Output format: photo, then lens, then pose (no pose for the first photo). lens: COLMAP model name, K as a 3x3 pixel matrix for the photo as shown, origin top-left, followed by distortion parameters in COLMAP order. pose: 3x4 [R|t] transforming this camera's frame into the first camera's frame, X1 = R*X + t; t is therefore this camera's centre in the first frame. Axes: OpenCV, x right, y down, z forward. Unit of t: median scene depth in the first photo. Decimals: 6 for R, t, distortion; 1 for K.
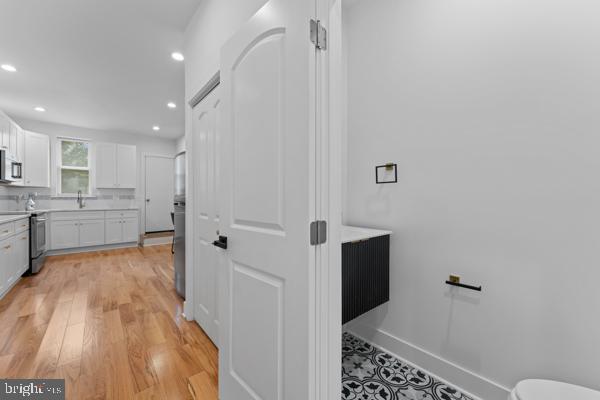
lens RADIAL K [[239.8, 0, 302.6], [0, 239.8, 198.3], [0, 0, 1]] dist [-0.000362, -0.000654]
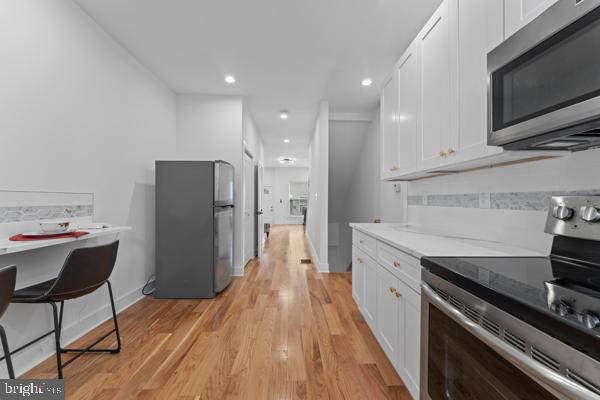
lens RADIAL K [[239.8, 0, 298.7], [0, 239.8, 200.7], [0, 0, 1]] dist [-0.000362, -0.000654]
pose [[-0.778439, -0.002597, 0.627714, -0.796820], [0.000645, 0.999988, 0.004937, -0.005020], [-0.627719, 0.004248, -0.778428, 0.895700]]
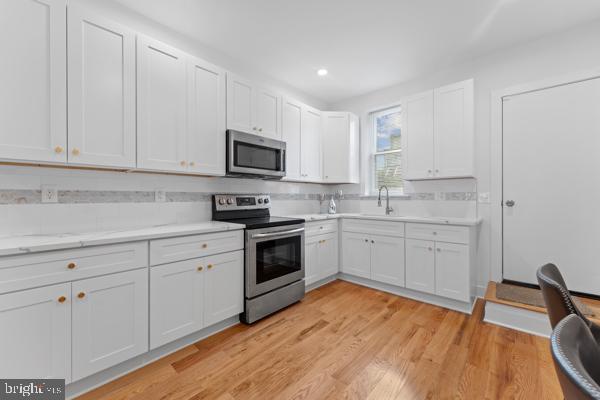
lens RADIAL K [[239.8, 0, 297.8], [0, 239.8, 198.2], [0, 0, 1]] dist [-0.000362, -0.000654]
pose [[0.124751, 0.003530, -0.992182, -0.338851], [0.000267, 0.999994, 0.003591, -0.002556], [0.992188, -0.000713, 0.124749, 0.704859]]
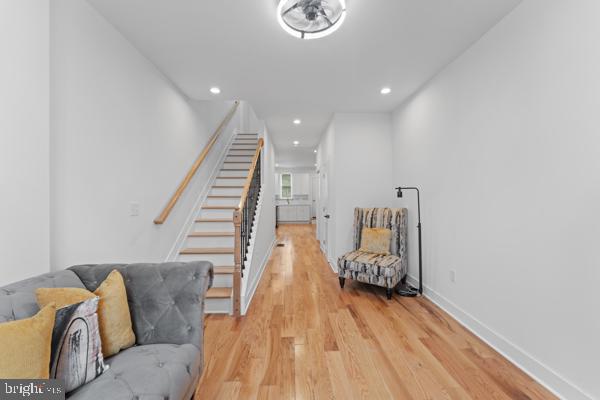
lens RADIAL K [[239.8, 0, 297.8], [0, 239.8, 196.7], [0, 0, 1]] dist [-0.000362, -0.000654]
pose [[0.771907, -0.005501, -0.635711, 0.576371], [0.008108, 0.999966, 0.001191, -0.029967], [0.635683, -0.006074, 0.771926, -0.686688]]
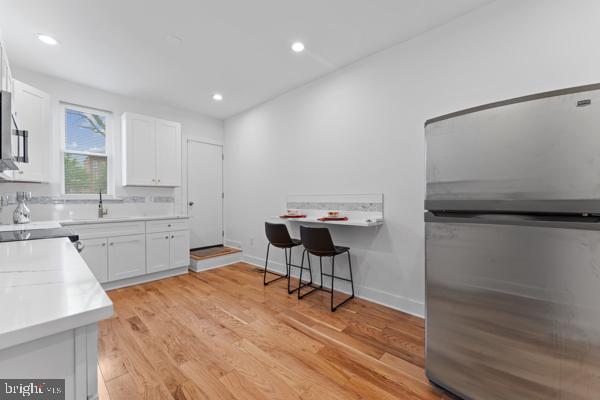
lens RADIAL K [[239.8, 0, 300.7], [0, 239.8, 200.9], [0, 0, 1]] dist [-0.000362, -0.000654]
pose [[0.992807, -0.001494, 0.119715, -0.494012], [0.001074, 0.999993, 0.003570, -0.002732], [-0.119720, -0.003415, 0.992802, 0.322339]]
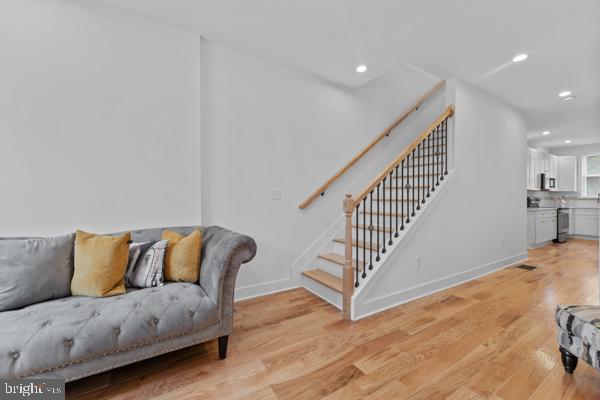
lens RADIAL K [[239.8, 0, 300.7], [0, 239.8, 200.3], [0, 0, 1]] dist [-0.000362, -0.000654]
pose [[-0.158065, 0.008340, -0.987394, 0.604904], [-0.002598, 0.999957, 0.008862, -0.000105], [0.987425, 0.003966, -0.158036, -0.395620]]
